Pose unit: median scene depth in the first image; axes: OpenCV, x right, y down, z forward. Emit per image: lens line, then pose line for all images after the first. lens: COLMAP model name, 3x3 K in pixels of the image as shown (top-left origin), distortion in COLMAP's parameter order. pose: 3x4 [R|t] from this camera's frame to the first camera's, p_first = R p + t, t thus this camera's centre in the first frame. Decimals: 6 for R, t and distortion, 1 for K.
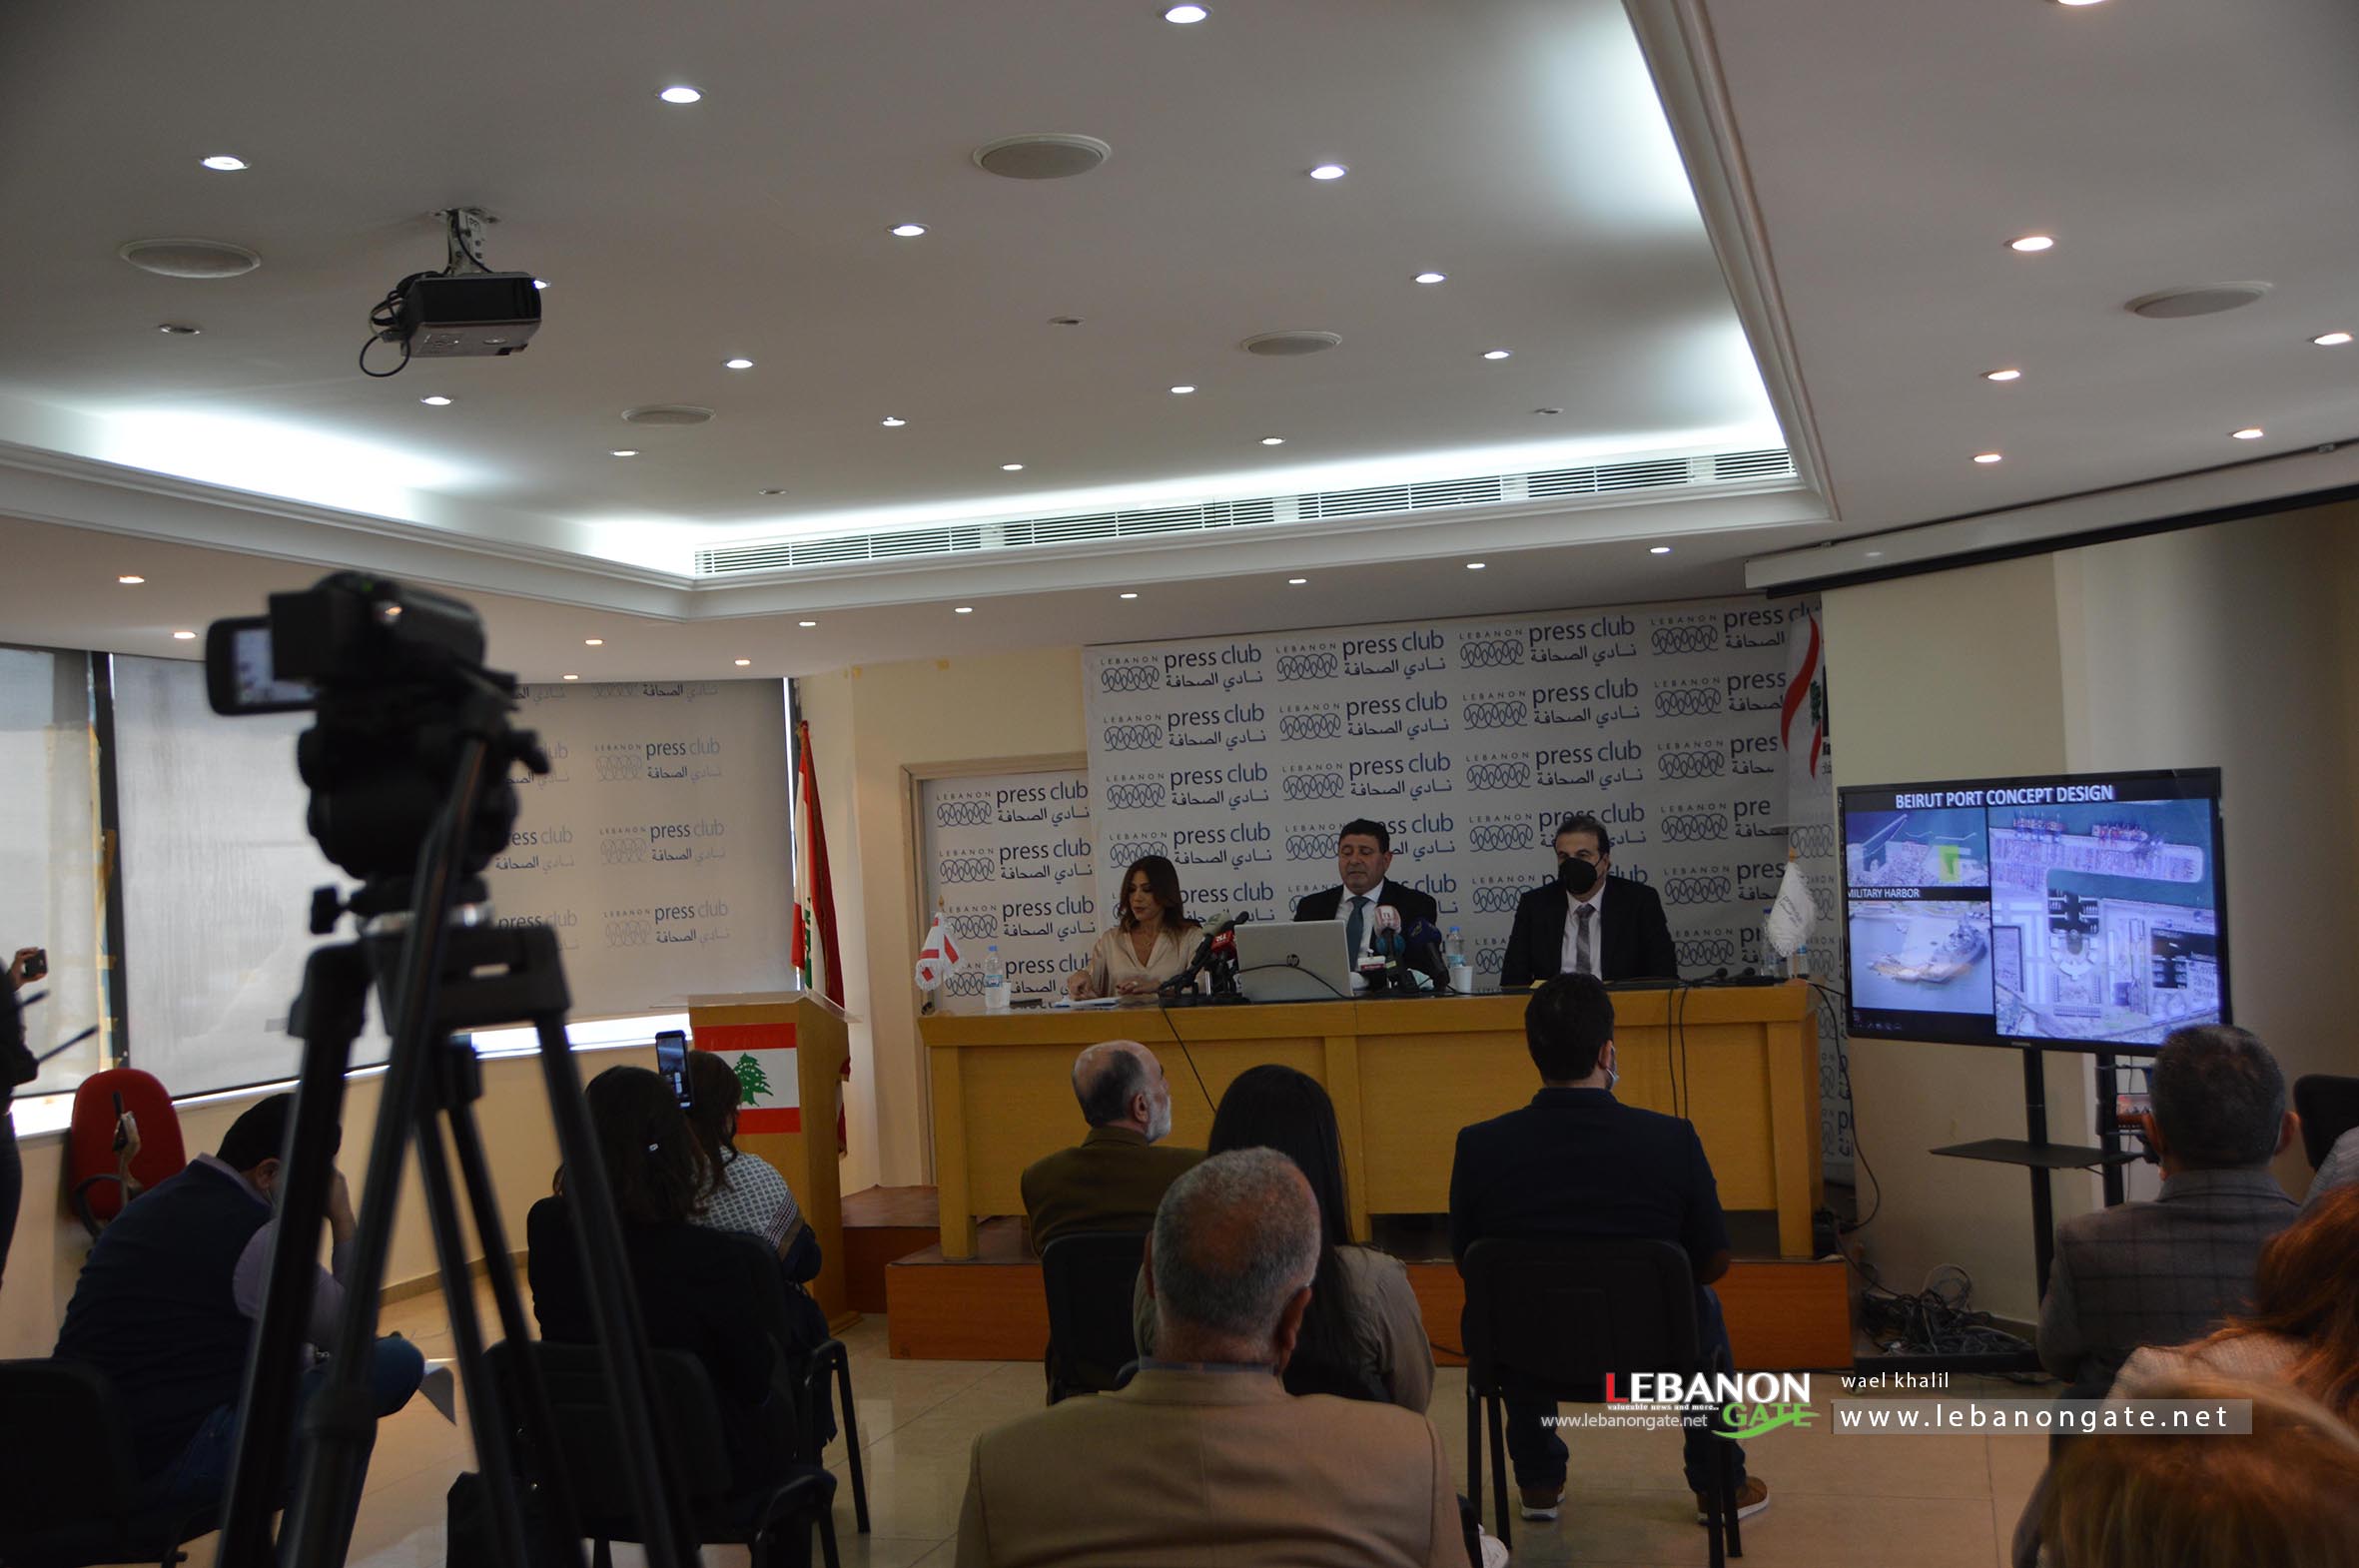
lens RADIAL K [[2547.0, 0, 1179.5], [0, 2547.0, 784.0], [0, 0, 1]] dist [0.001906, 0.038777]
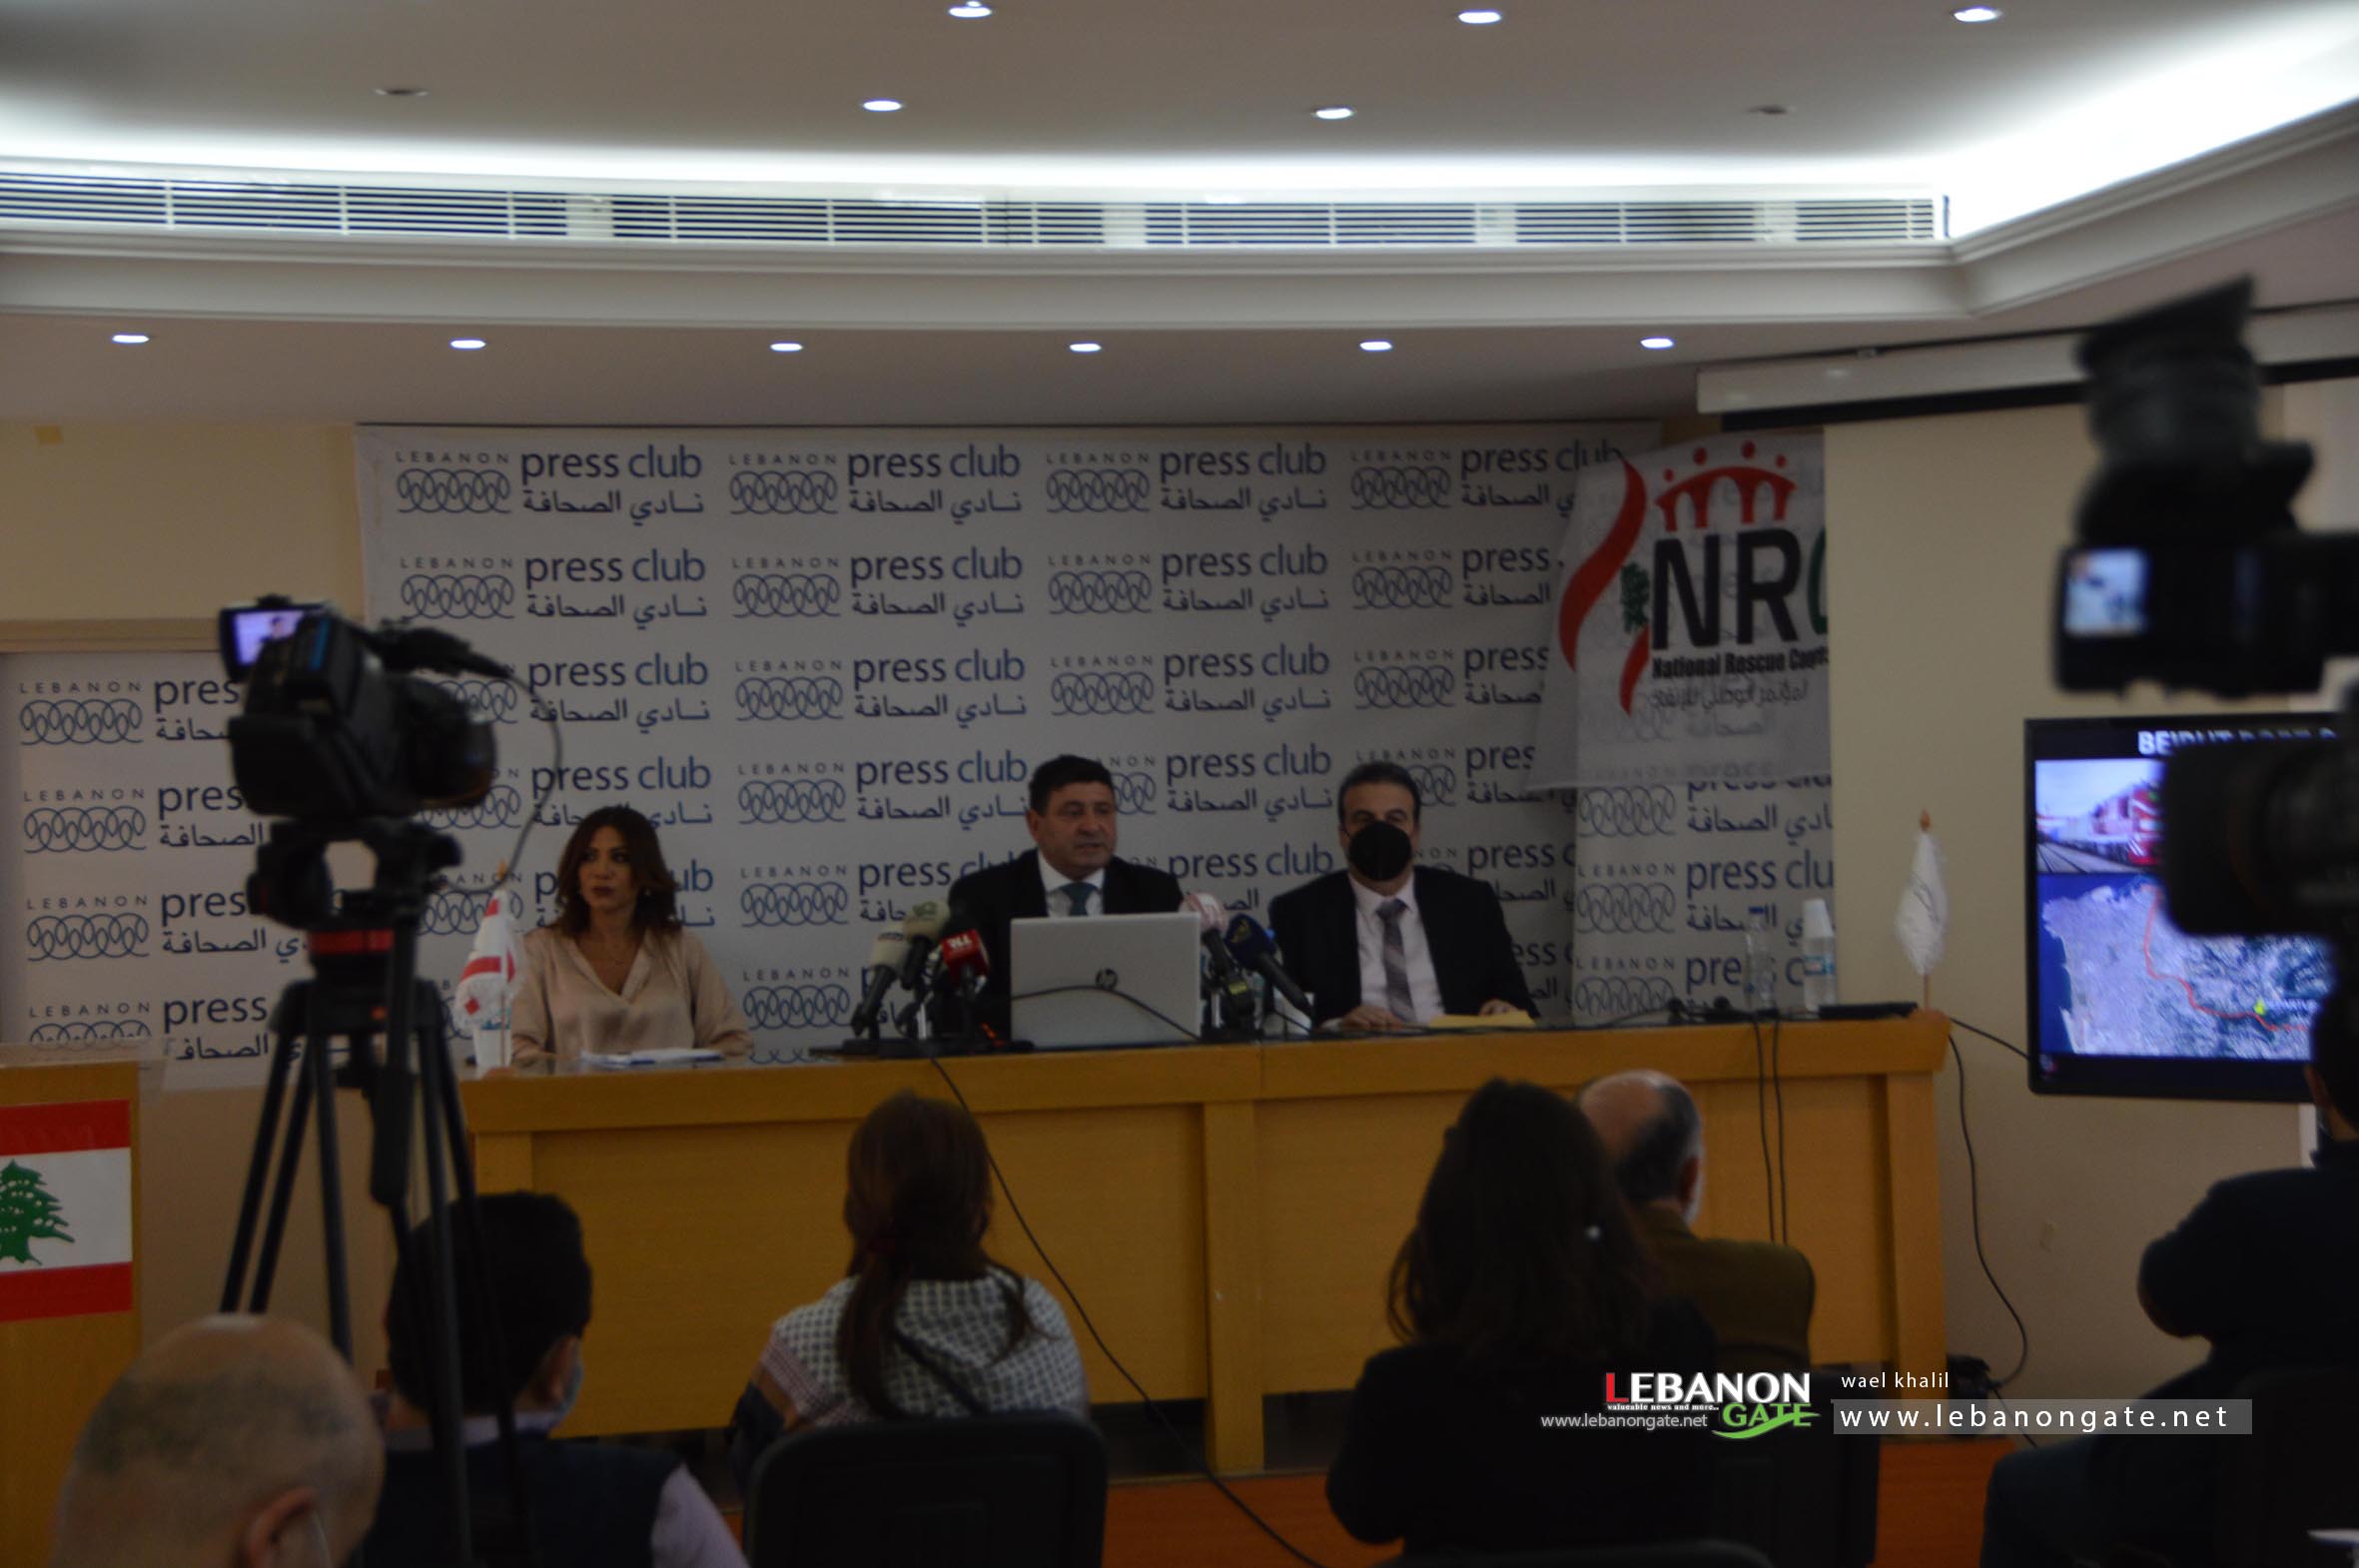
lens RADIAL K [[4472.8, 0, 1236.5], [0, 4472.8, 793.1], [0, 0, 1]] dist [0.396732, 1.403828]
pose [[0.864353, 0.030252, 0.501976, -0.399560], [-0.033027, 0.999449, -0.003363, 0.024340], [-0.501801, -0.013672, 0.864875, 0.061603]]
